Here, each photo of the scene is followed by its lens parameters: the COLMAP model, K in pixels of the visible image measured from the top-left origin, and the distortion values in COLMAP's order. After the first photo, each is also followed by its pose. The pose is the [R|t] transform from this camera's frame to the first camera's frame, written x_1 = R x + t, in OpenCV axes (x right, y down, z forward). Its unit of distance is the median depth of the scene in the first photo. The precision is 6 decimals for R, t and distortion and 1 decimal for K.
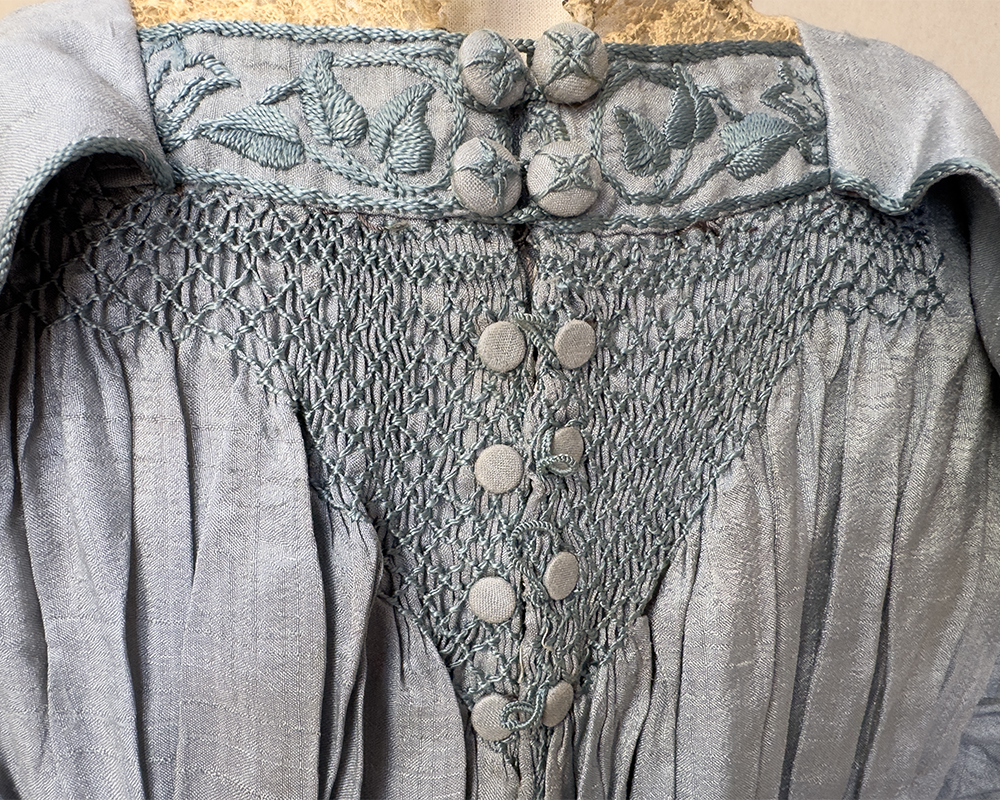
lens RADIAL K [[798.8, 0, 421.5], [0, 798.8, 409.2], [0, 0, 1]] dist [-0.009469, 0.000340]
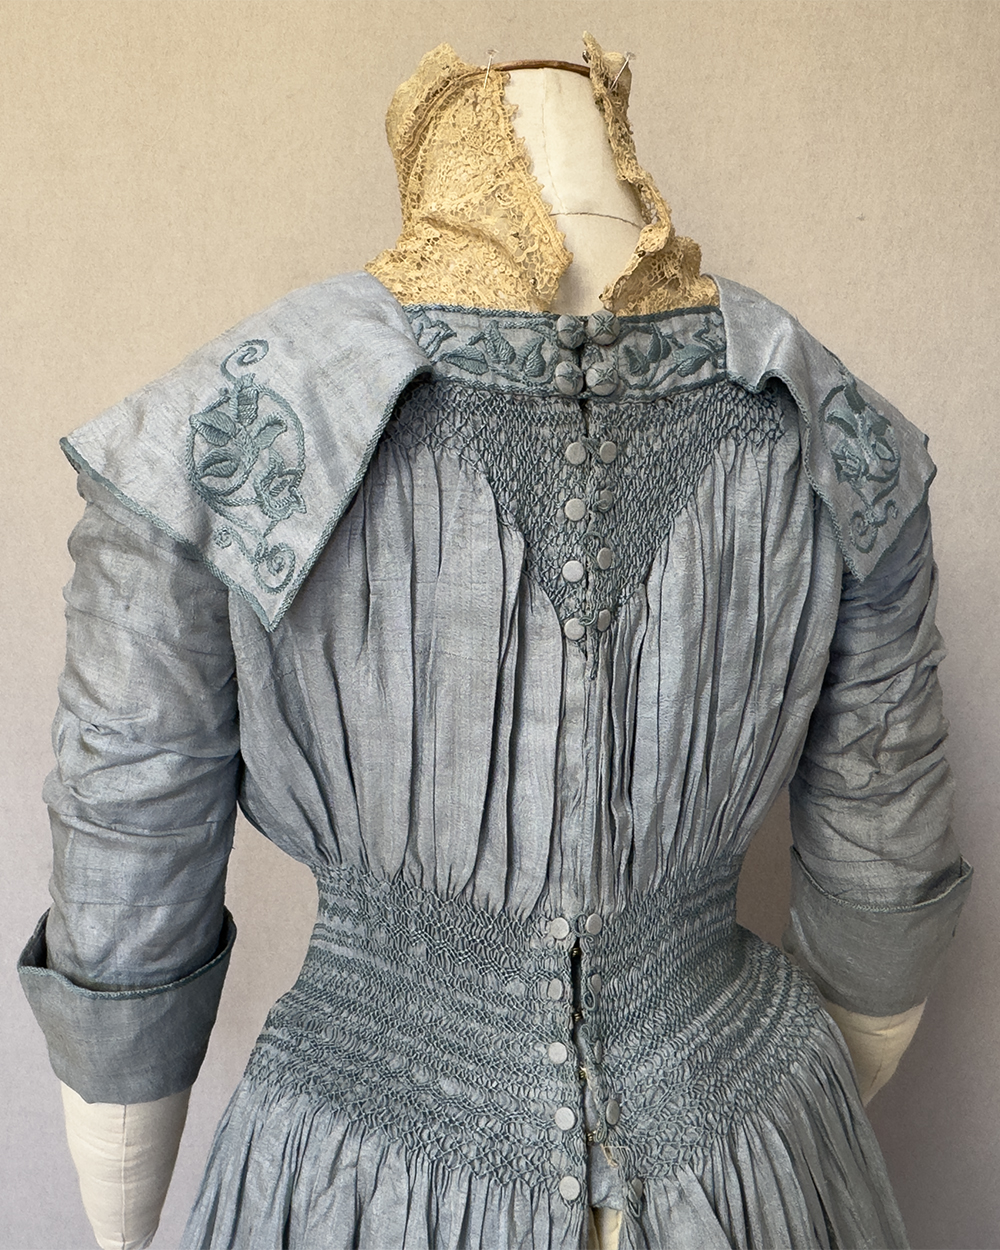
lens RADIAL K [[1122.0, 0, 500.0], [0, 1122.0, 625.0], [0, 0, 1]] dist [-0.003918, 0.008126]
pose [[0.993470, -0.021886, 0.111972, -0.453771], [0.022182, 0.999753, -0.001400, 0.384985], [-0.111914, 0.003875, 0.993710, -2.009642]]
